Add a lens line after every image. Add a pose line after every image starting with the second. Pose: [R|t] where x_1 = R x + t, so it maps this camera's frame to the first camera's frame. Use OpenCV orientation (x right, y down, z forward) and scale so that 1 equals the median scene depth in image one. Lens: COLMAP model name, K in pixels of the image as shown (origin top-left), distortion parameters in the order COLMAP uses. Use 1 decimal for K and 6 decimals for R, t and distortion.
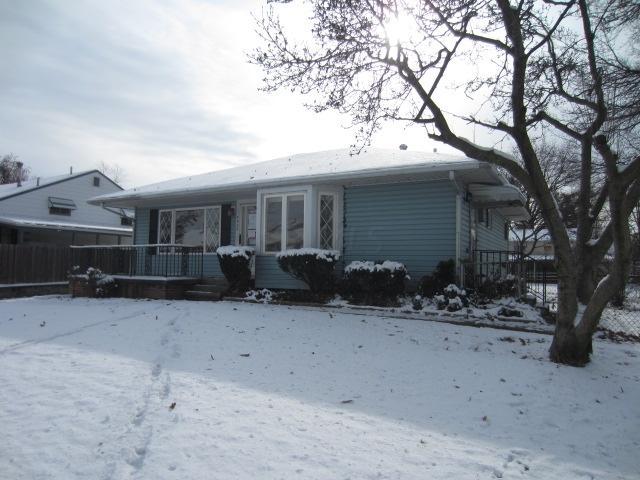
lens RADIAL K [[447.5, 0, 320.7], [0, 447.5, 236.3], [0, 0, 1]] dist [-0.018423, 0.003561]
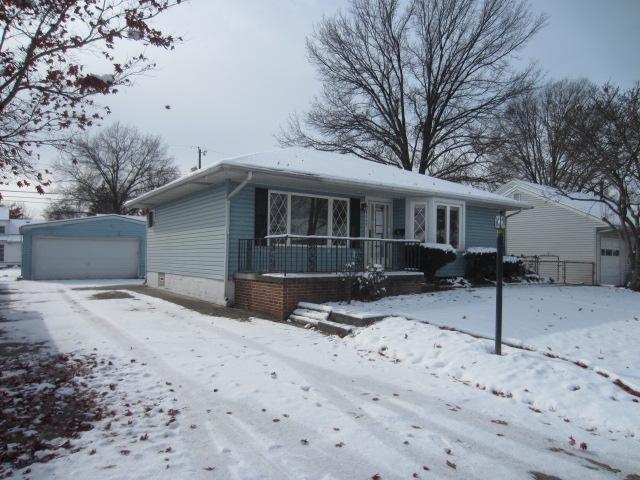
lens RADIAL K [[447.5, 0, 332.6], [0, 447.5, 252.7], [0, 0, 1]] dist [-0.018423, 0.003561]
pose [[0.411701, -0.000029, 0.911319, -1.407223], [-0.061264, 0.997737, 0.027709, 0.031303], [-0.909257, -0.067239, 0.410767, 0.763221]]
